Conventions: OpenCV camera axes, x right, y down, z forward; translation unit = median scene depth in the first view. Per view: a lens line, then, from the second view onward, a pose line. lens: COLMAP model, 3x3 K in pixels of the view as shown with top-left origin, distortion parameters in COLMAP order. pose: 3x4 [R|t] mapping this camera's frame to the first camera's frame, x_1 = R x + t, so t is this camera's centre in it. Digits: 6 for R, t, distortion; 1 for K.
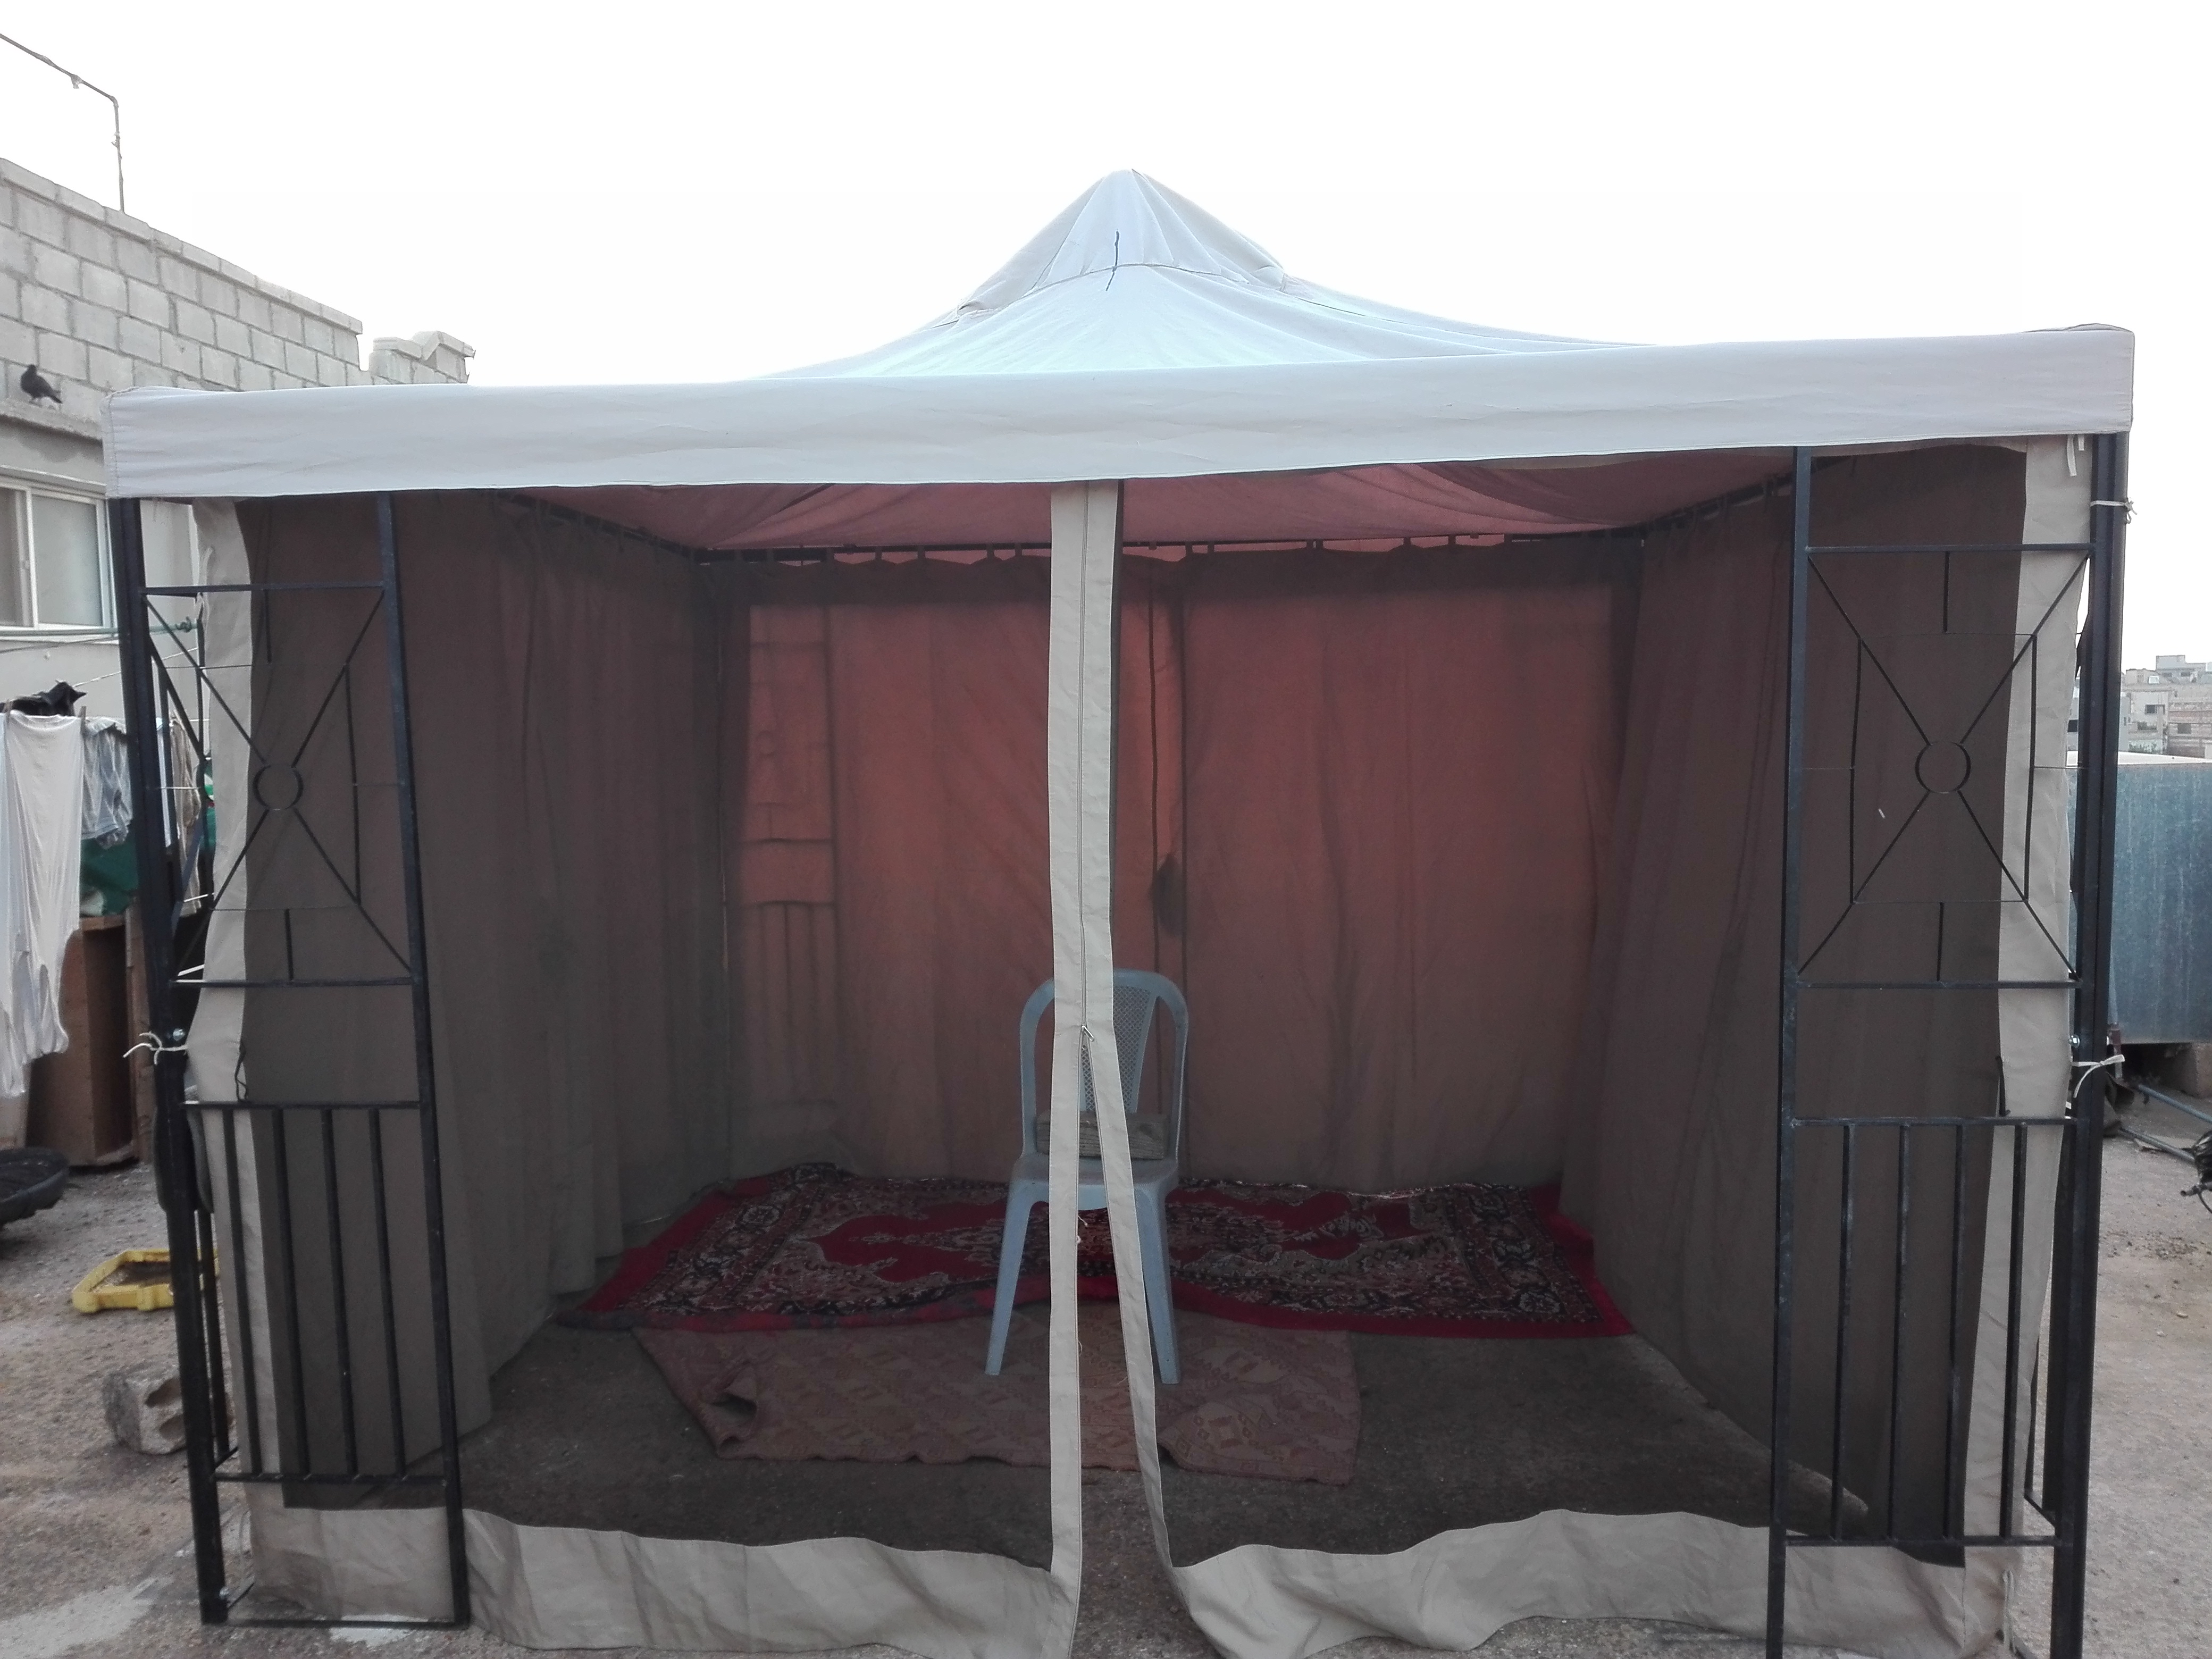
lens RADIAL K [[1817.2, 0, 1099.3], [0, 1817.2, 831.0], [0, 0, 1]] dist [0.010680, -0.047395]
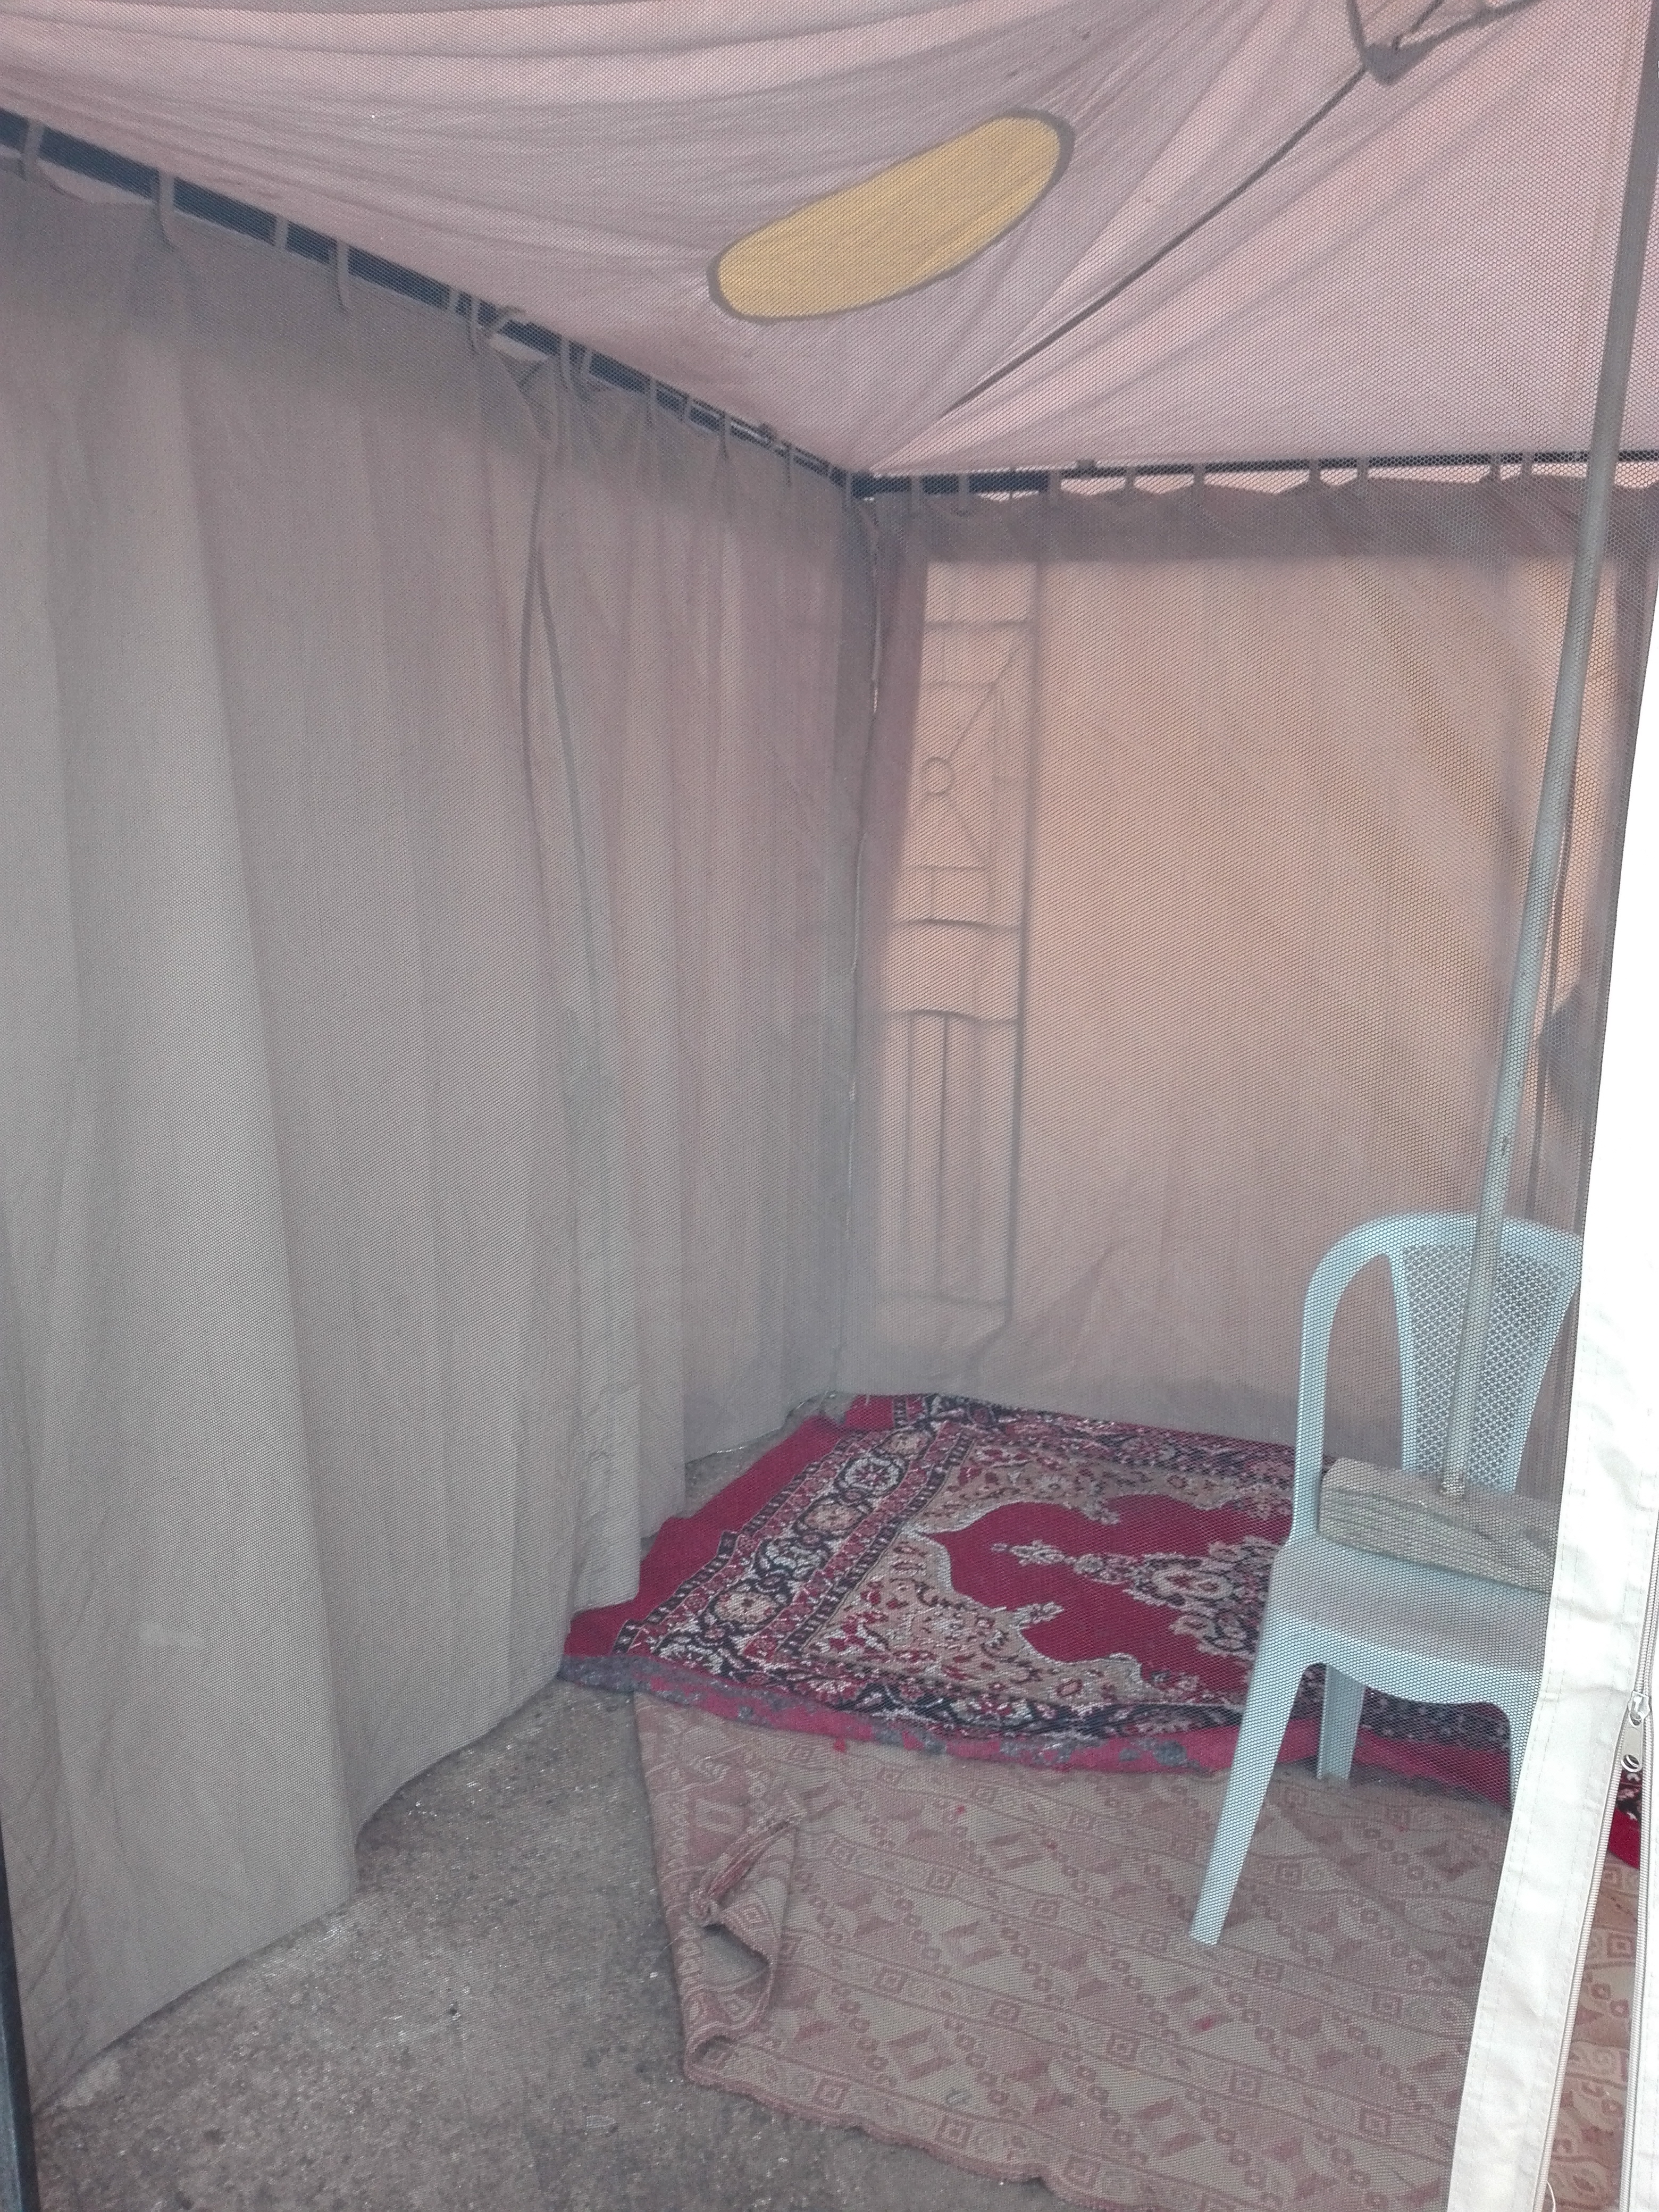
lens RADIAL K [[1749.7, 0, 823.6], [0, 1749.7, 1102.9], [0, 0, 1]] dist [0.152140, -0.319318]
pose [[0.957795, 0.096683, -0.270705, -0.043103], [-0.061696, 0.988935, 0.134912, -0.017683], [0.280754, -0.112516, 0.953162, 0.435938]]
